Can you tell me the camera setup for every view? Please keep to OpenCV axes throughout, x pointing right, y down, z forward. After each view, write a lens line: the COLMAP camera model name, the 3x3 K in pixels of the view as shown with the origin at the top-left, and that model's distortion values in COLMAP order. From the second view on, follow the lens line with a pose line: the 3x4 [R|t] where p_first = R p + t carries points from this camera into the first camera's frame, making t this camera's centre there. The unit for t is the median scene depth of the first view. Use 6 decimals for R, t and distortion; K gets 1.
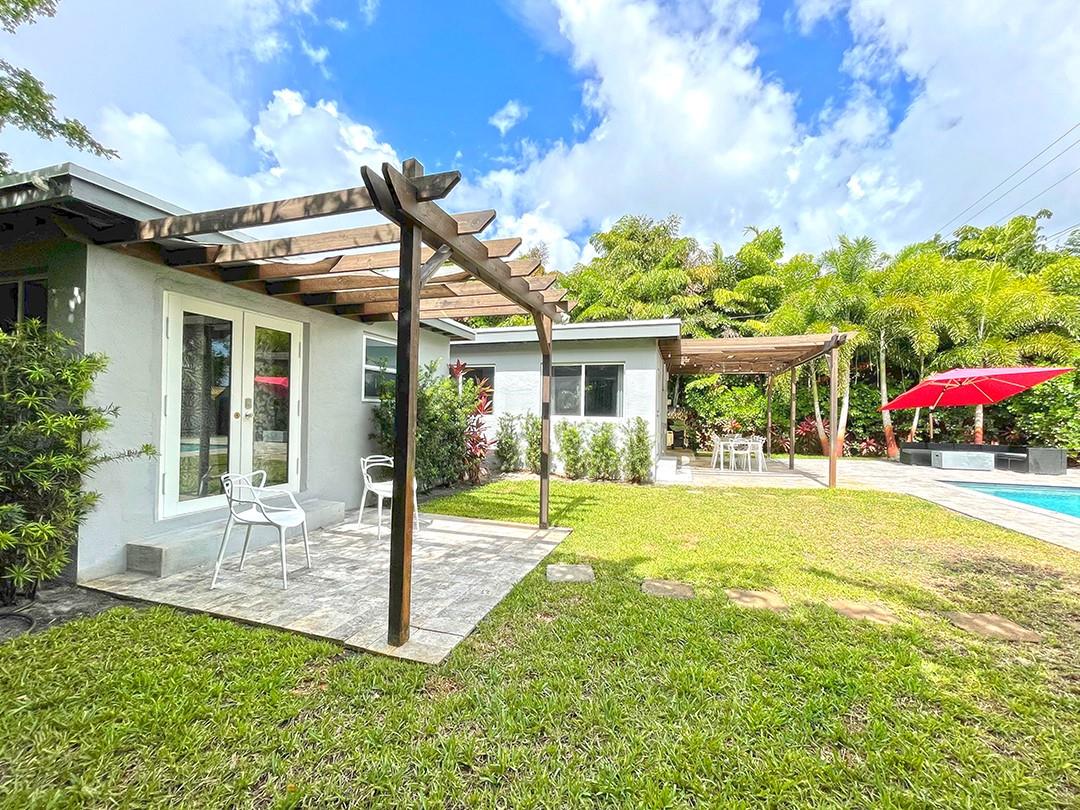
lens RADIAL K [[444.3, 0, 551.0], [0, 444.3, 406.3], [0, 0, 1]] dist [-0.000384, 0.000002]
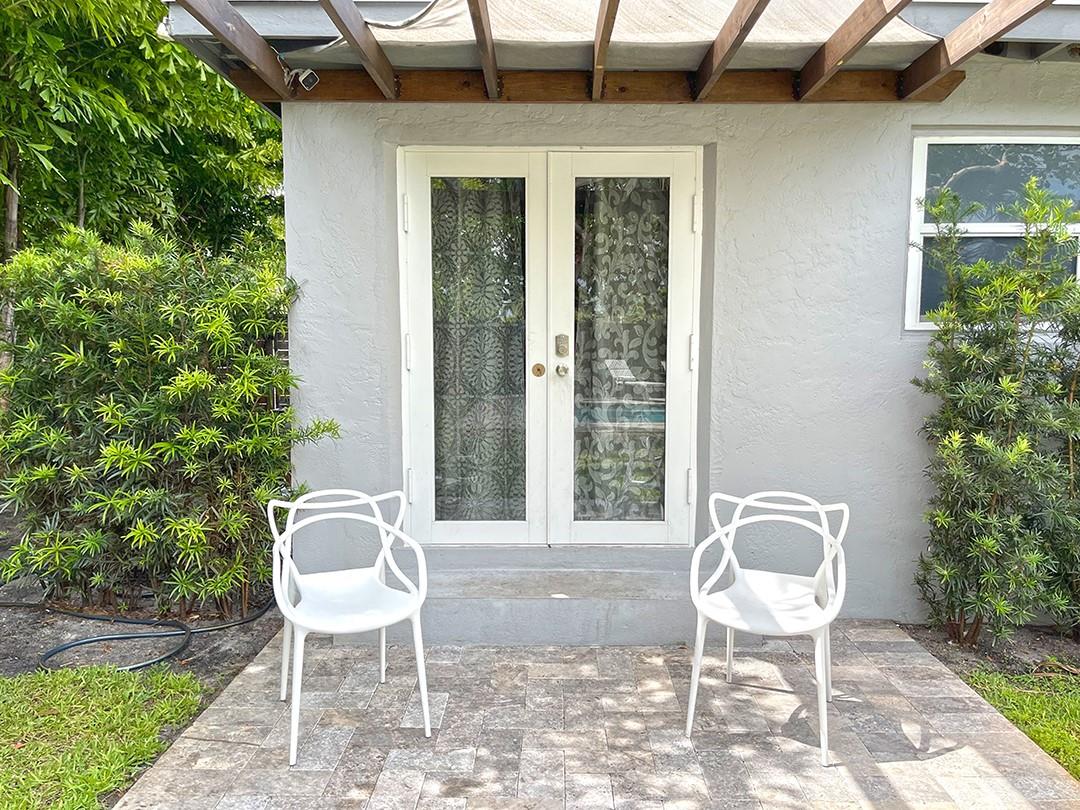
lens RADIAL K [[845.4, 0, 538.1], [0, 845.4, 423.7], [0, 0, 1]] dist [0.038987, -0.000950]
pose [[0.284547, 0.086150, -0.954783, 0.203205], [0.020113, 0.995198, 0.095791, -0.010681], [0.958451, -0.046461, 0.281448, 0.733834]]
